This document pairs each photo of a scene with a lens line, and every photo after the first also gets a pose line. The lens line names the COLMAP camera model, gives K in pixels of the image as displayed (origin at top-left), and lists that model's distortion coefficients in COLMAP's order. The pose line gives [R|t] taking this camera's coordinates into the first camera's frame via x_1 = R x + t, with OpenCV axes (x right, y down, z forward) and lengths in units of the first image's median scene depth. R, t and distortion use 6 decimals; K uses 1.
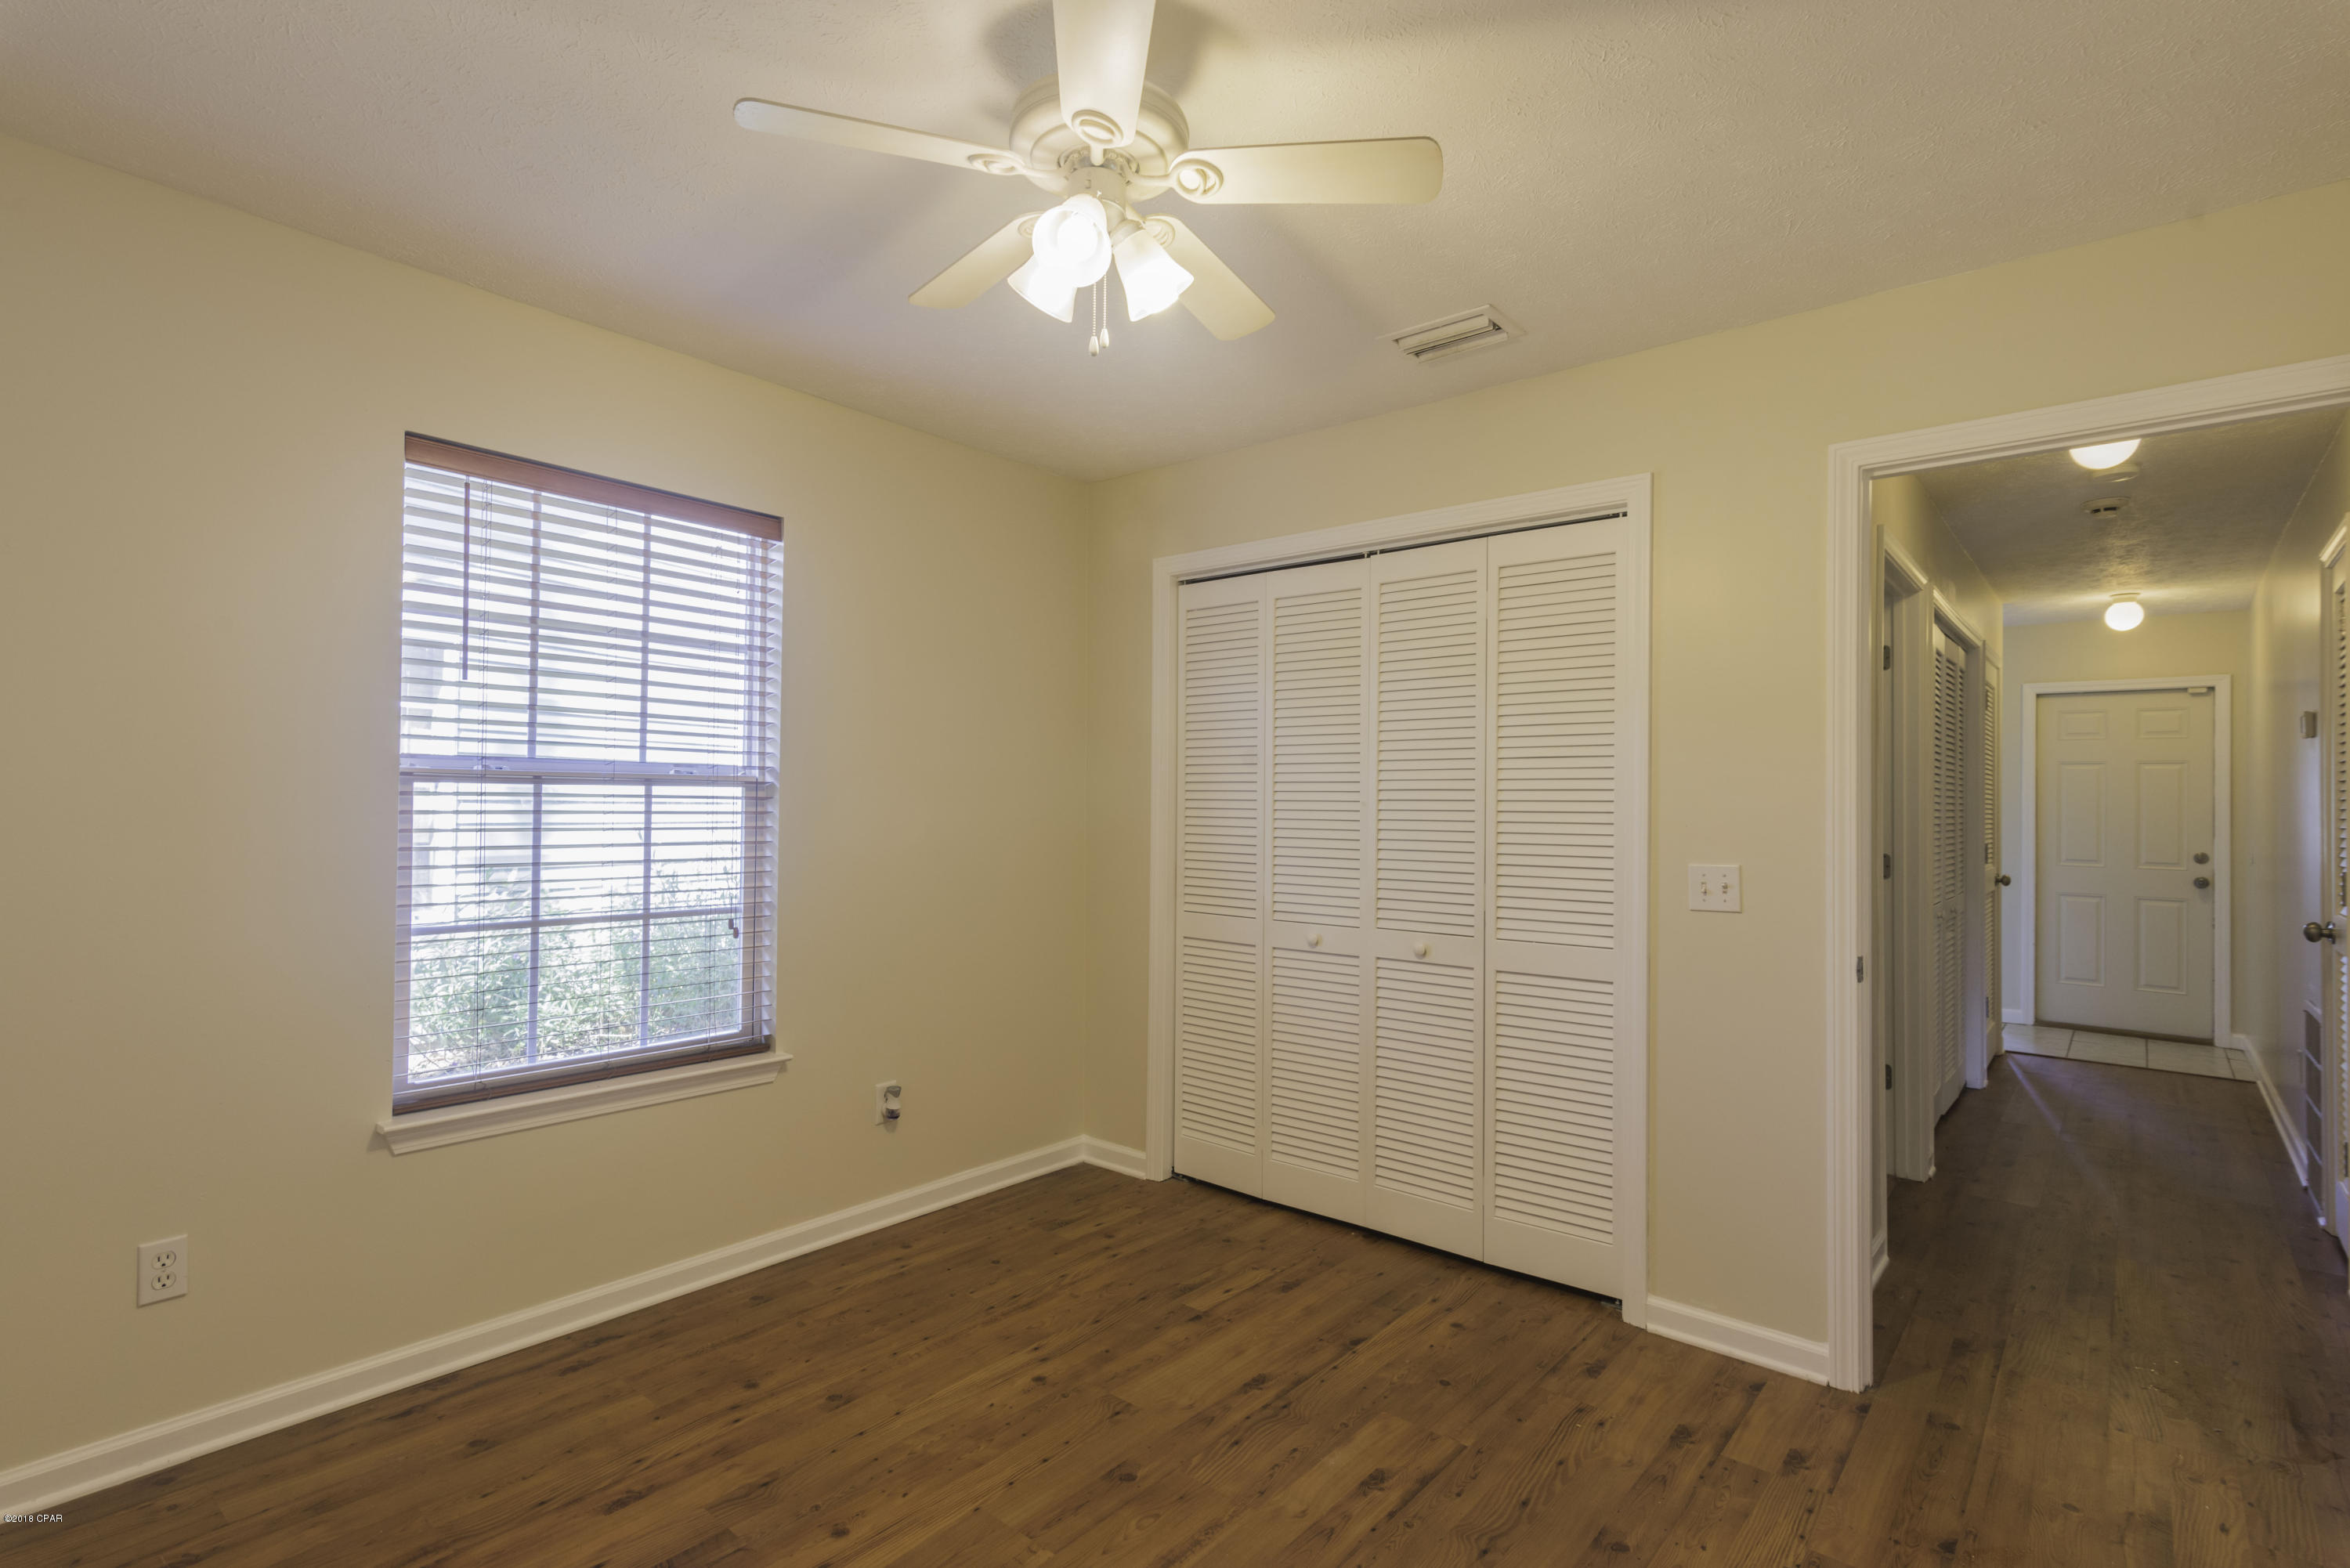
lens RADIAL K [[1122.6, 0, 1172.5], [0, 1122.6, 784.8], [0, 0, 1]] dist [-0.000357, 0.003188]
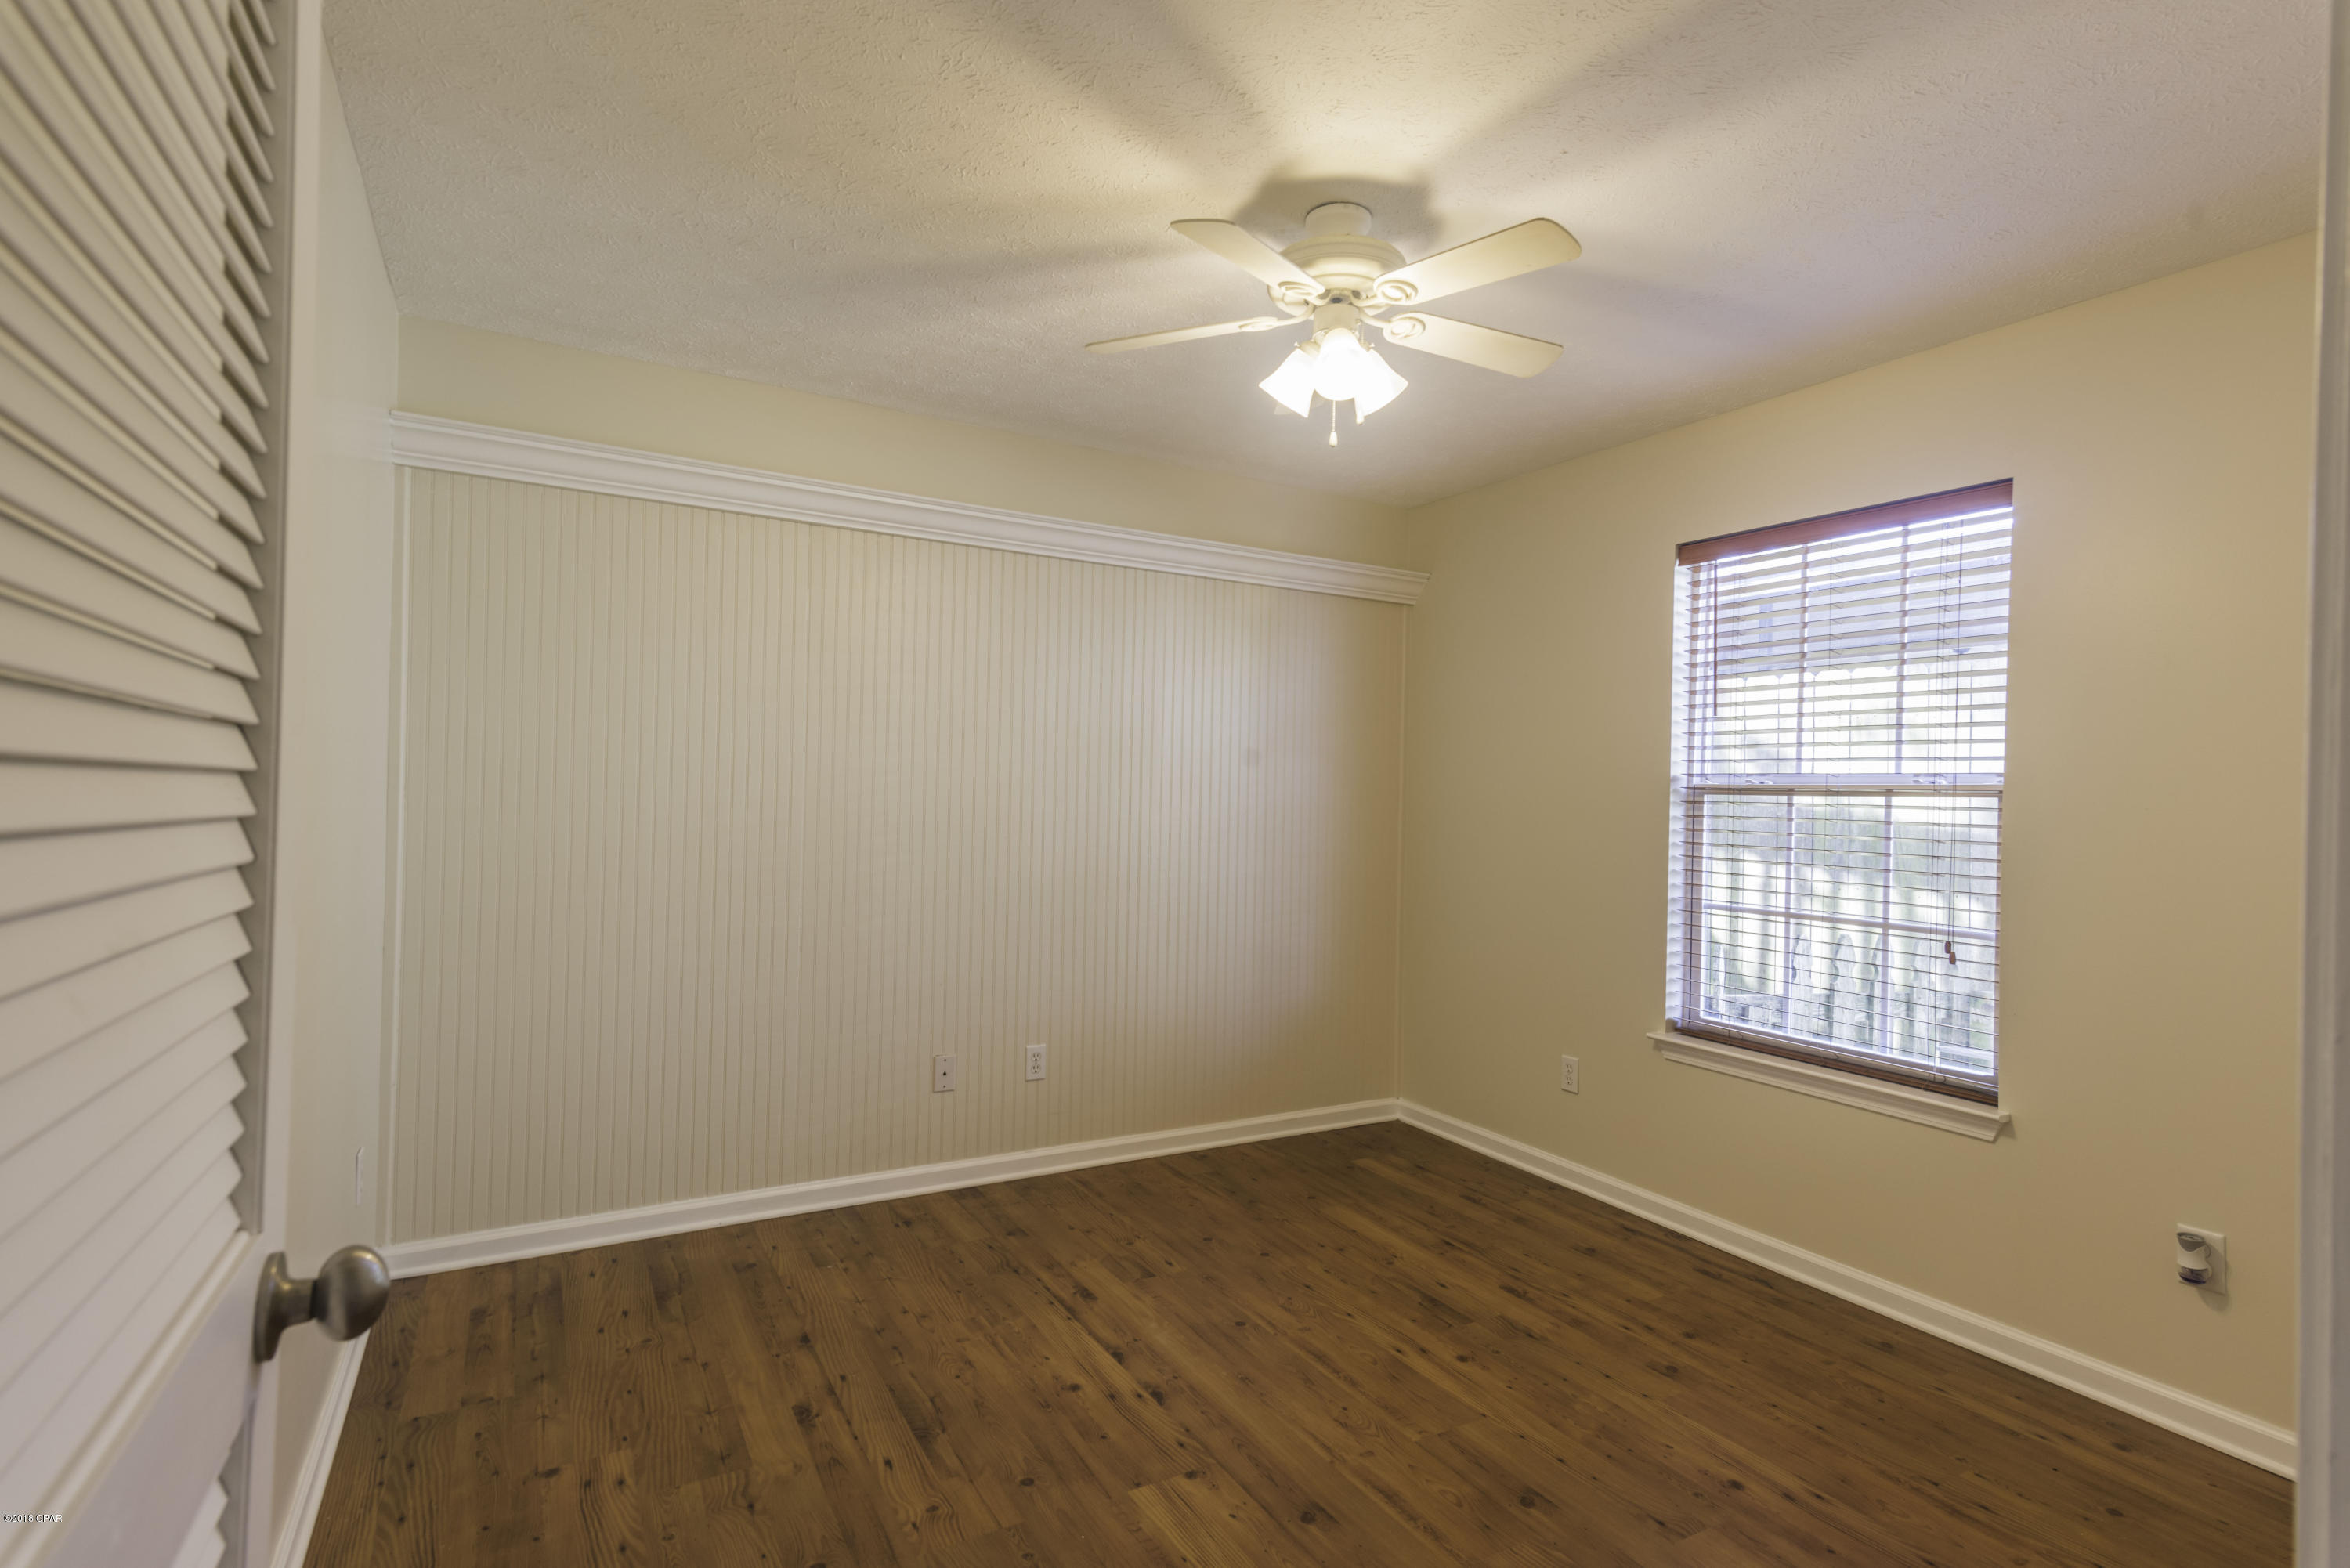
lens RADIAL K [[1122.6, 0, 1170.3], [0, 1122.6, 791.4], [0, 0, 1]] dist [-0.000357, 0.003188]
pose [[-0.356211, -0.020529, -0.934180, 0.826957], [-0.007981, 0.999789, -0.018928, 0.024116], [0.934371, 0.000714, -0.356300, 0.891686]]
